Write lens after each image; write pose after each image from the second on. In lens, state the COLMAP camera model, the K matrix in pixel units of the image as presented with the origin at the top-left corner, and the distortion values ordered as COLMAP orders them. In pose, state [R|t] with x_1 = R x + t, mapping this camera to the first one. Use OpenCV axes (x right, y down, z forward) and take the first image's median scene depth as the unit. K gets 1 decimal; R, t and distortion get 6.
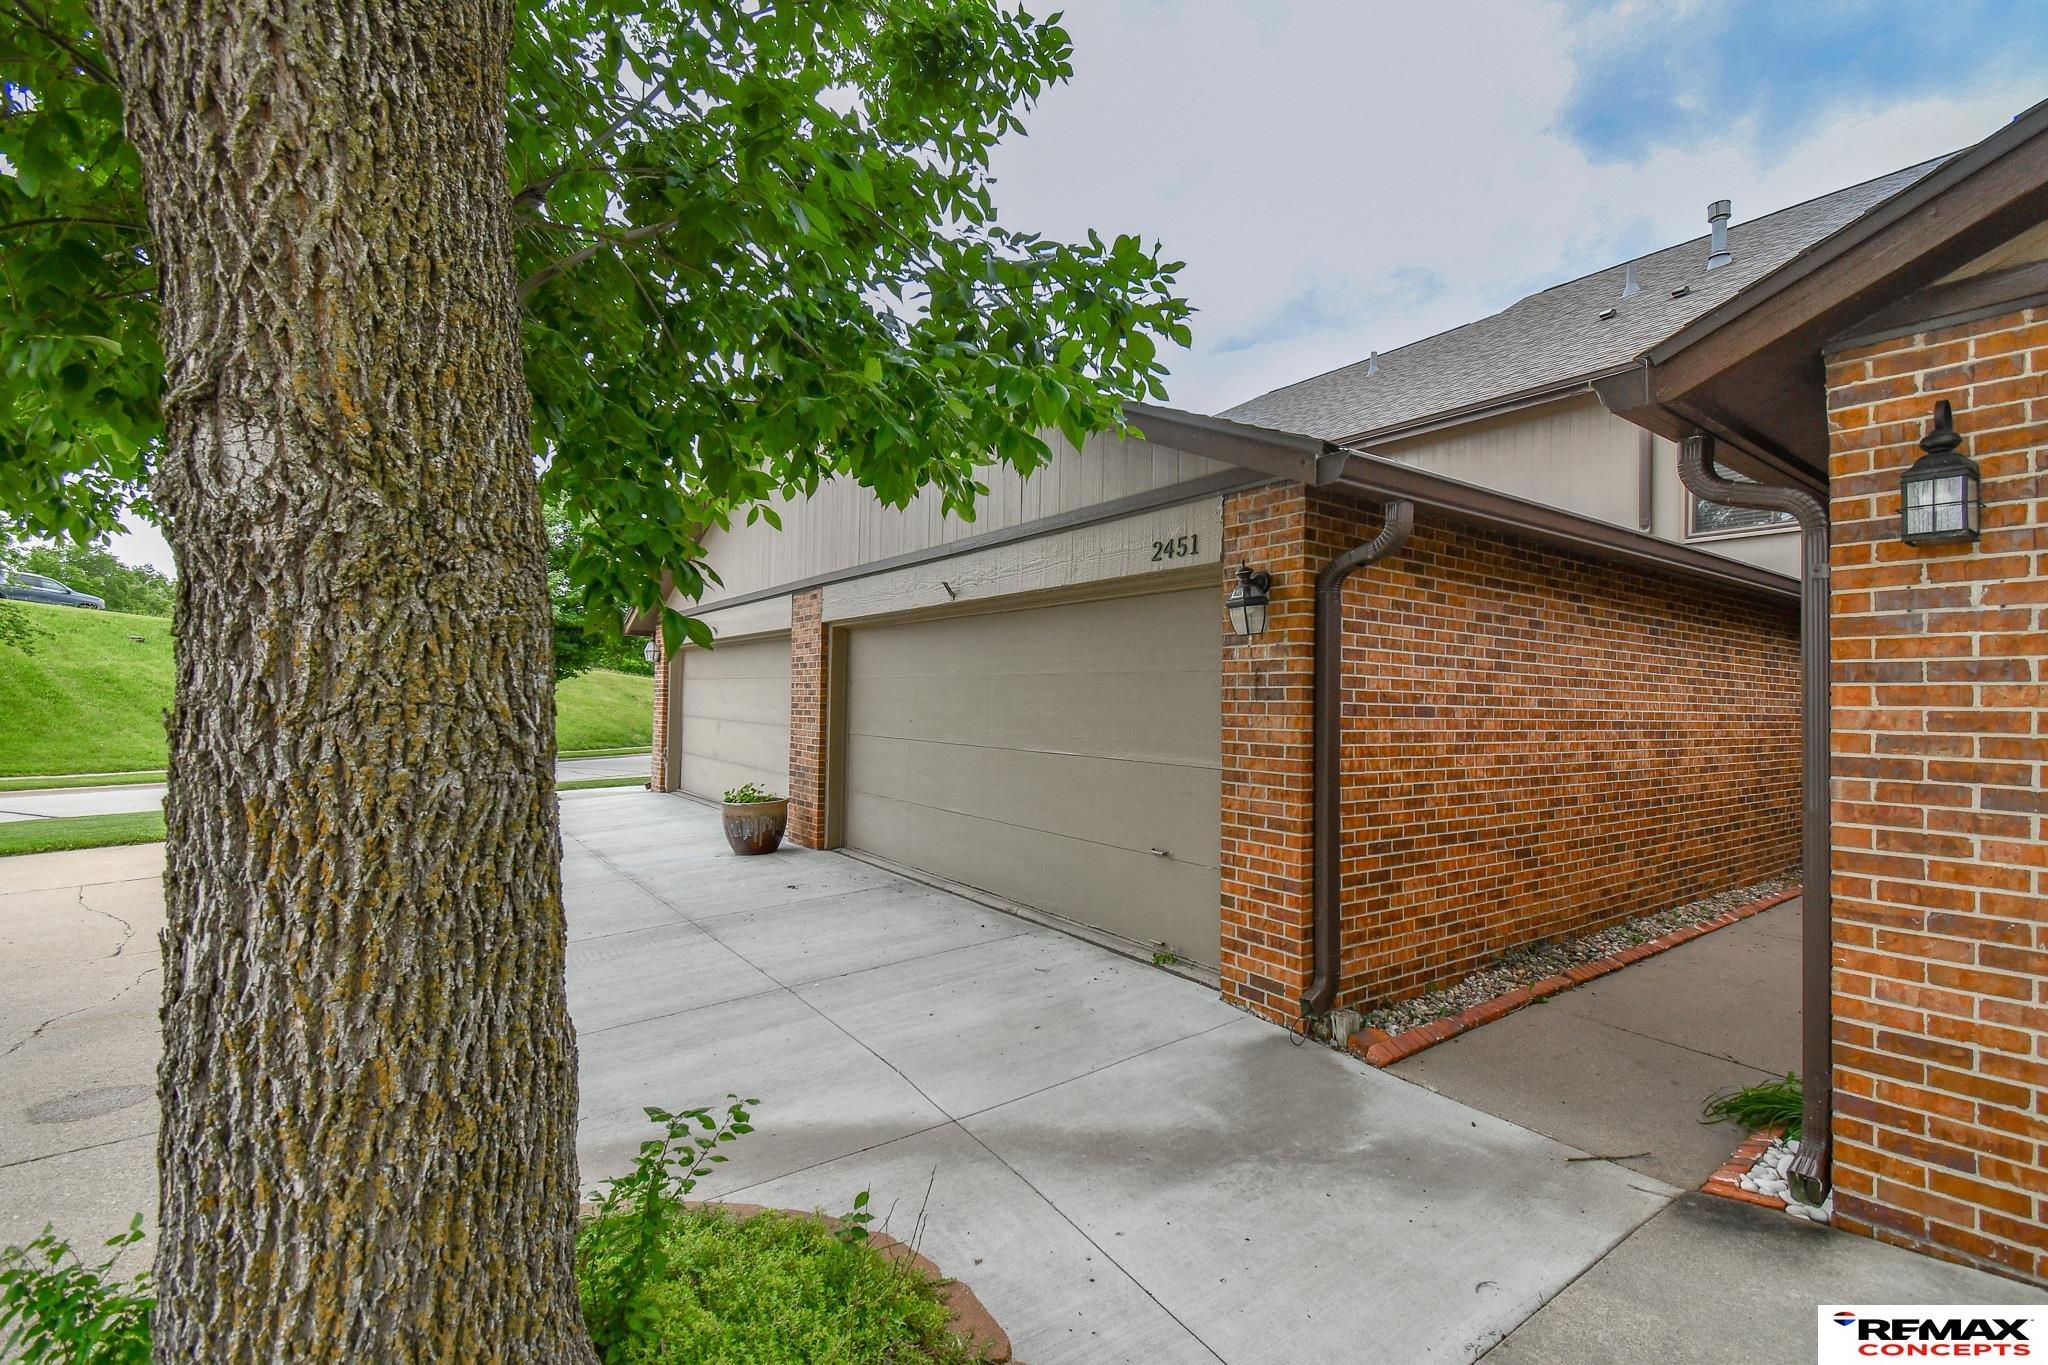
lens RADIAL K [[894.5, 0, 1024.0], [0, 894.5, 682.5], [0, 0, 1]] dist [0.043373, -0.022558]
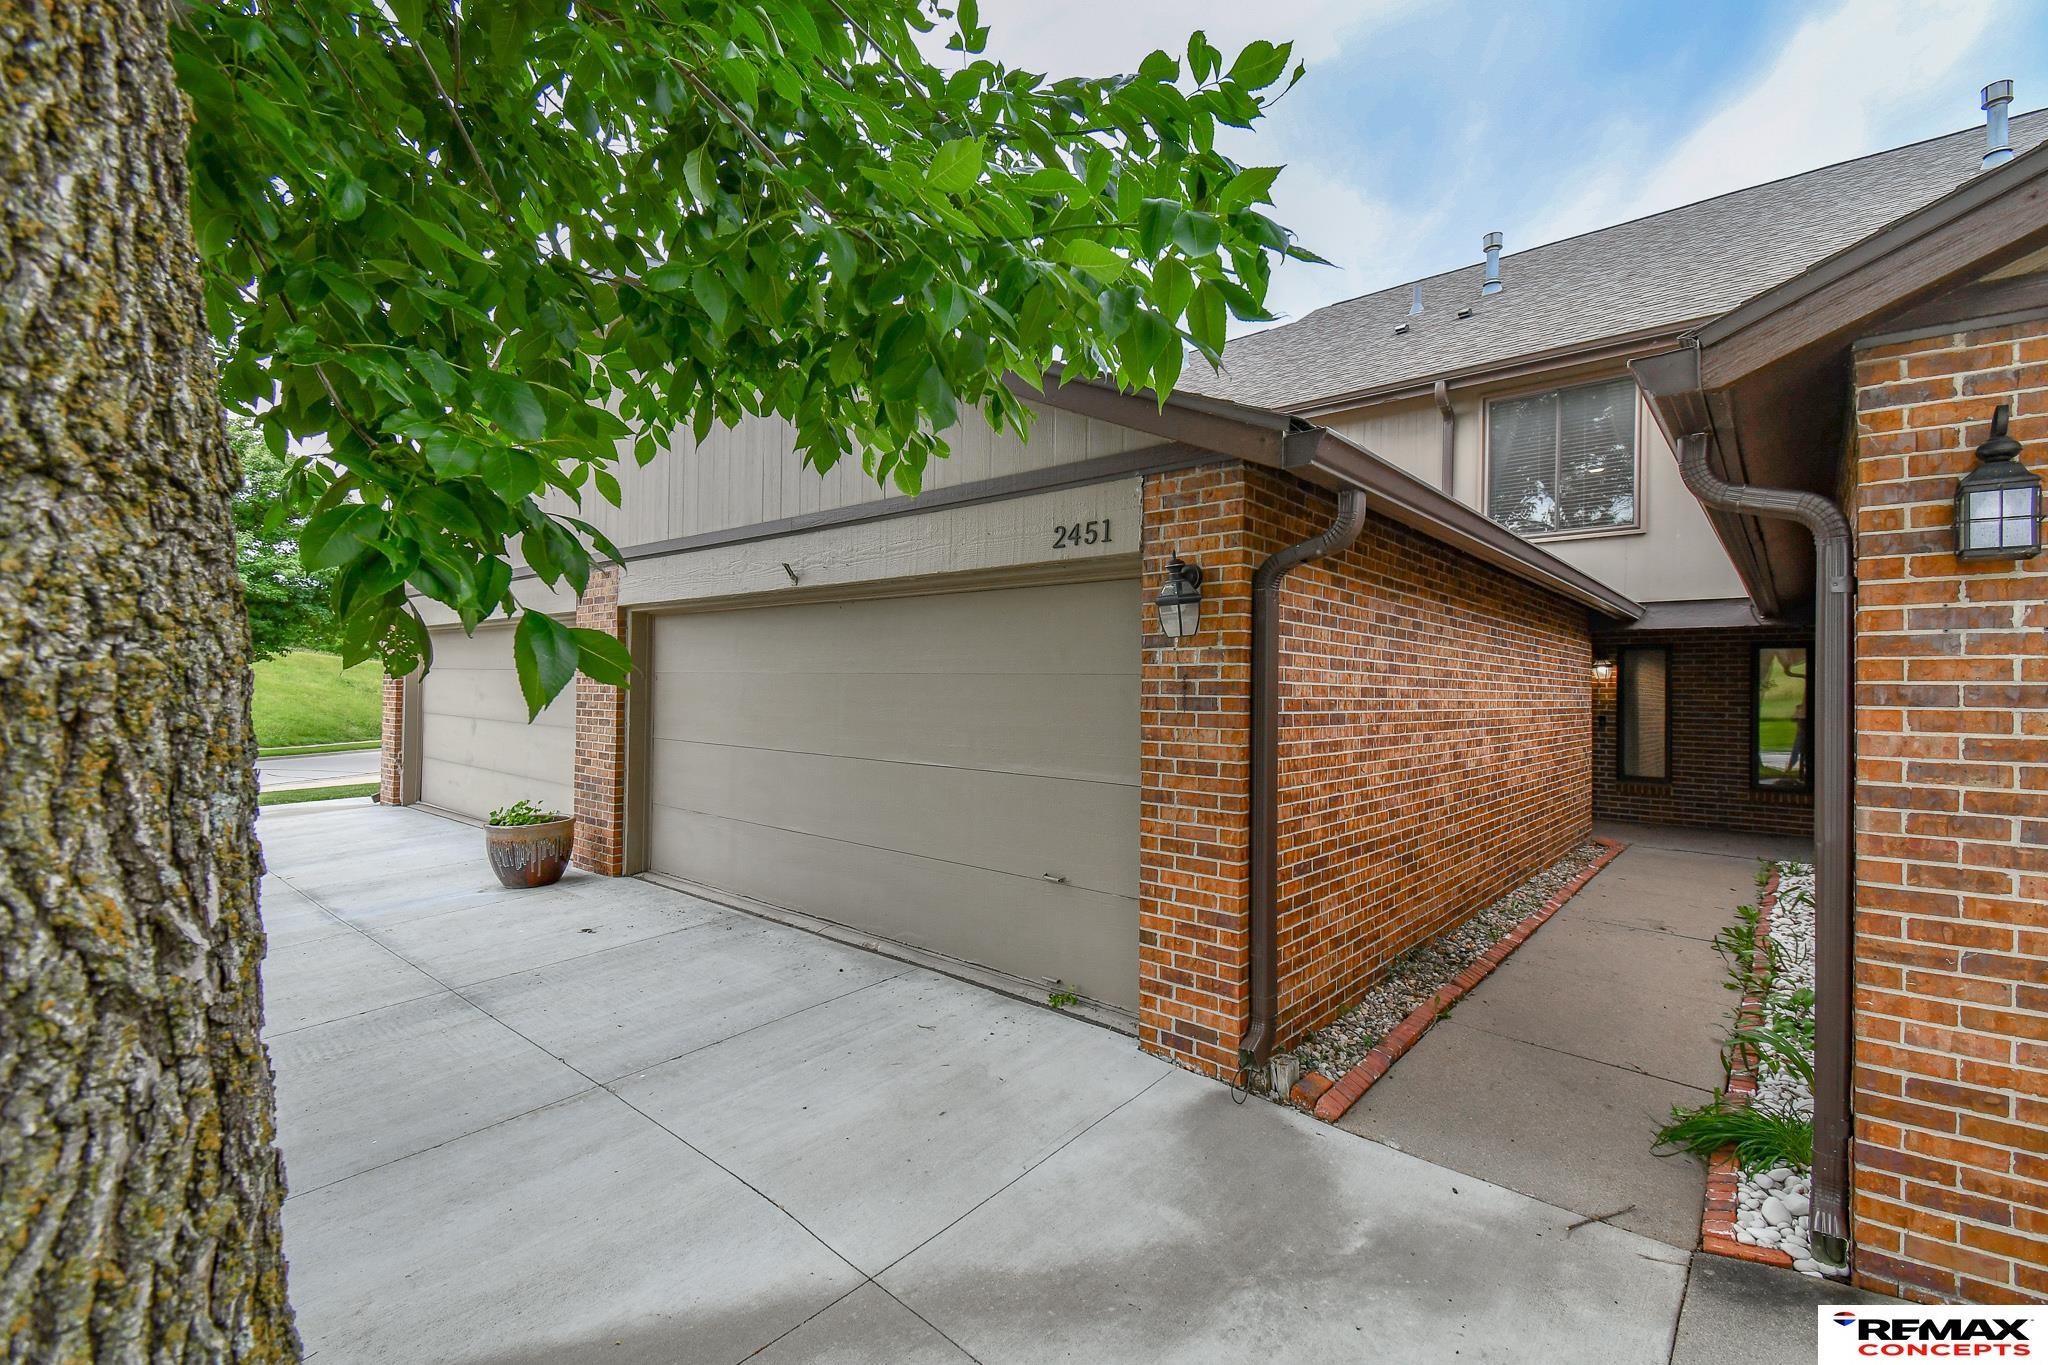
lens RADIAL K [[894.5, 0, 1024.0], [0, 894.5, 682.5], [0, 0, 1]] dist [0.043373, -0.022558]
pose [[0.973566, -0.001641, 0.228398, -0.097846], [-0.002487, 0.999839, 0.017787, -0.023856], [-0.228390, -0.017885, 0.973405, 0.183381]]
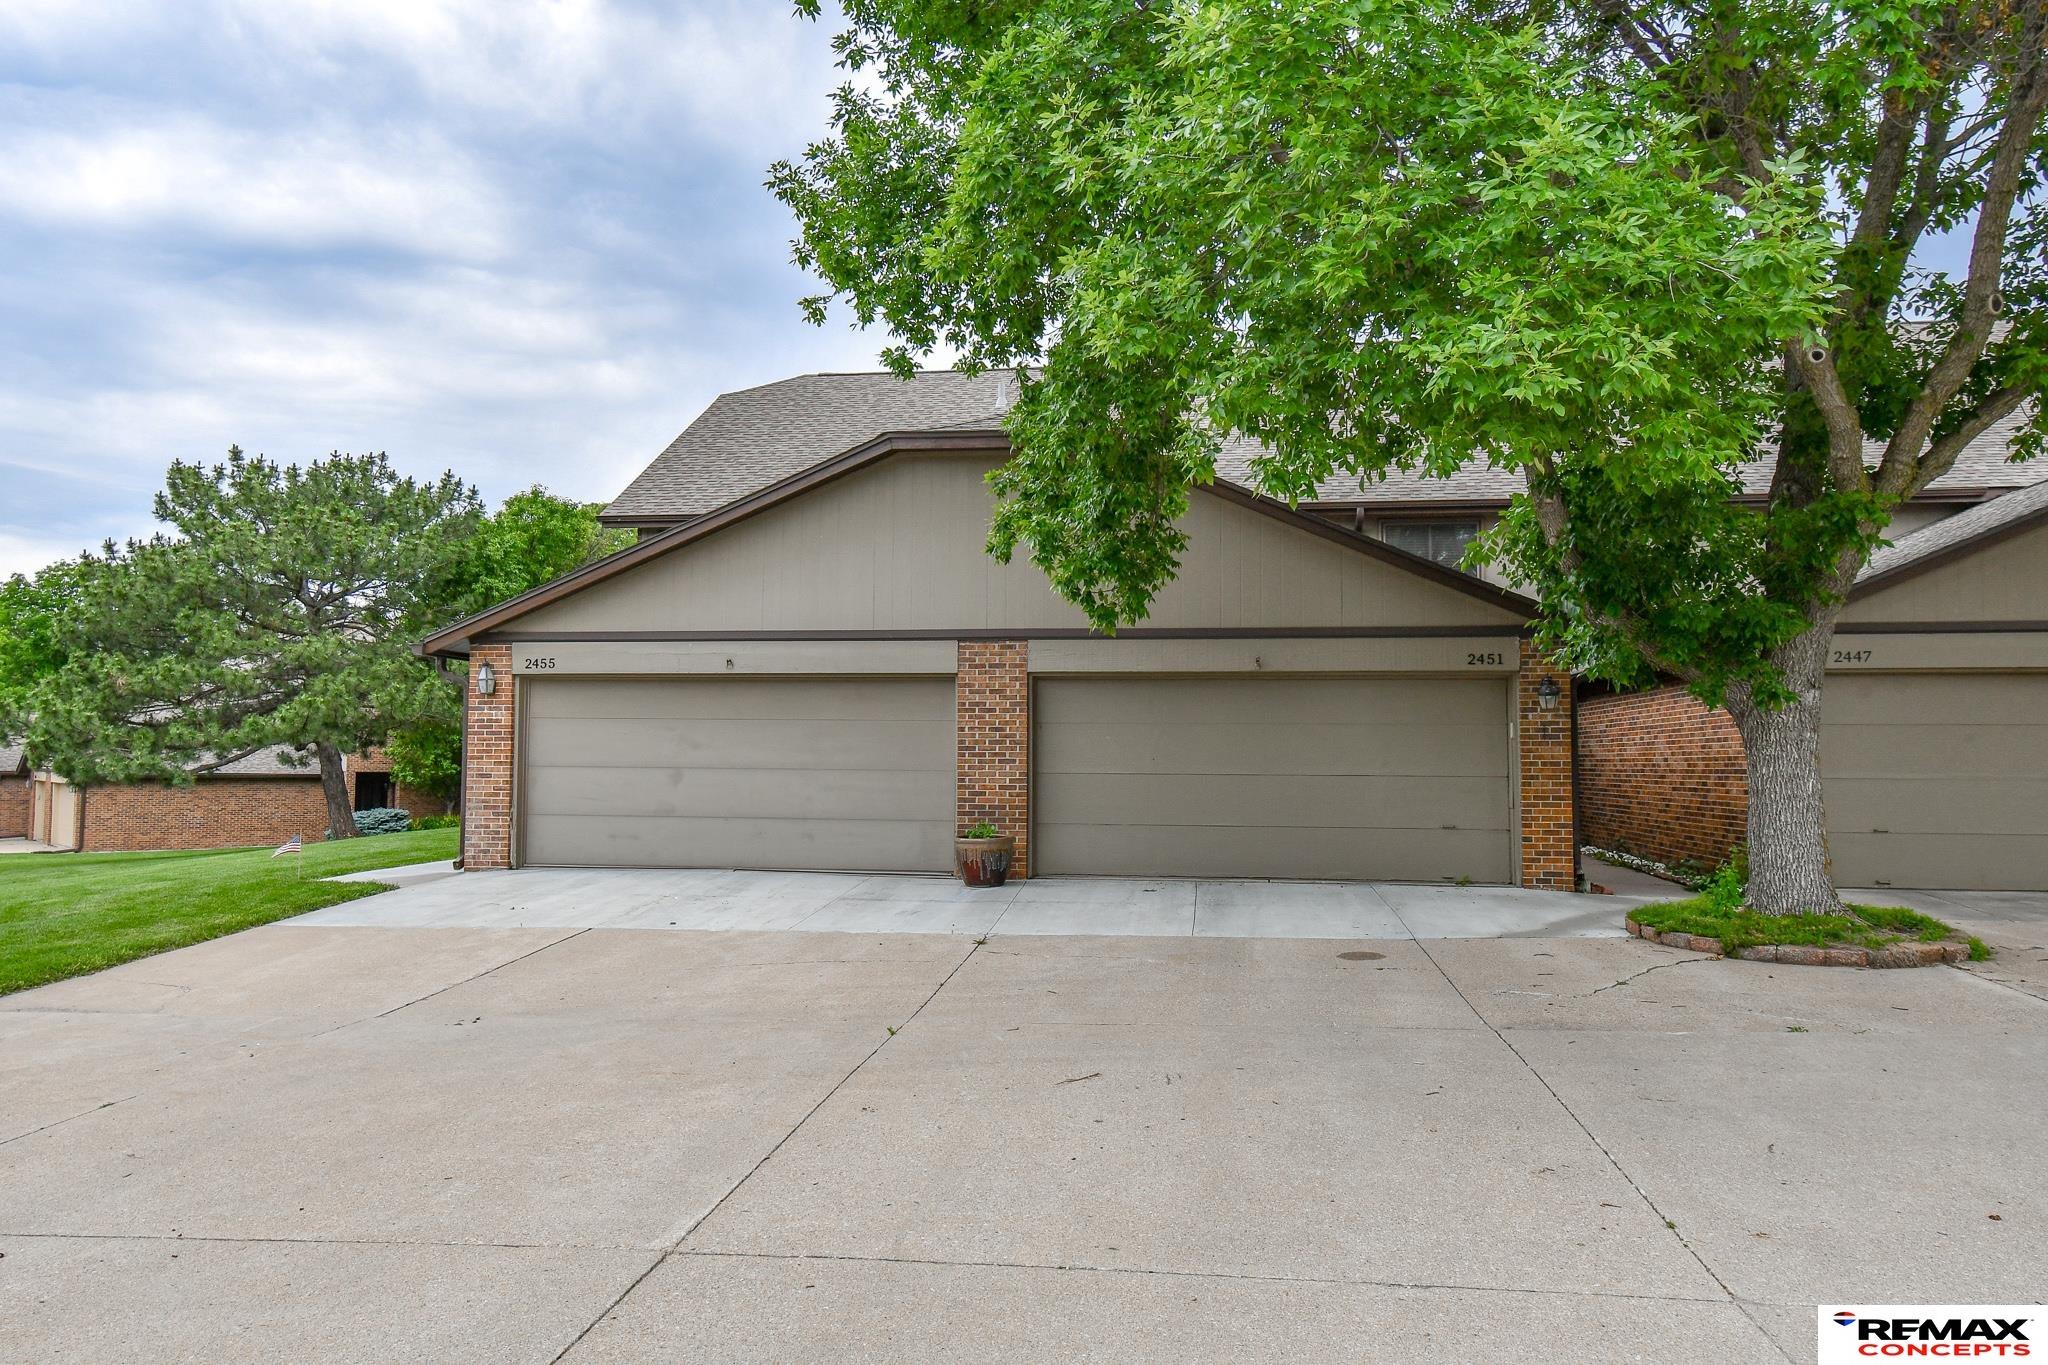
lens RADIAL K [[1530.0, 0, 1024.0], [0, 1530.0, 682.5], [0, 0, 1]] dist [0.037122, 0.000296]
pose [[0.682673, 0.024124, 0.730326, -3.243423], [-0.008787, 0.999654, -0.024806, -0.014339], [-0.730671, 0.010517, 0.682648, -0.563527]]
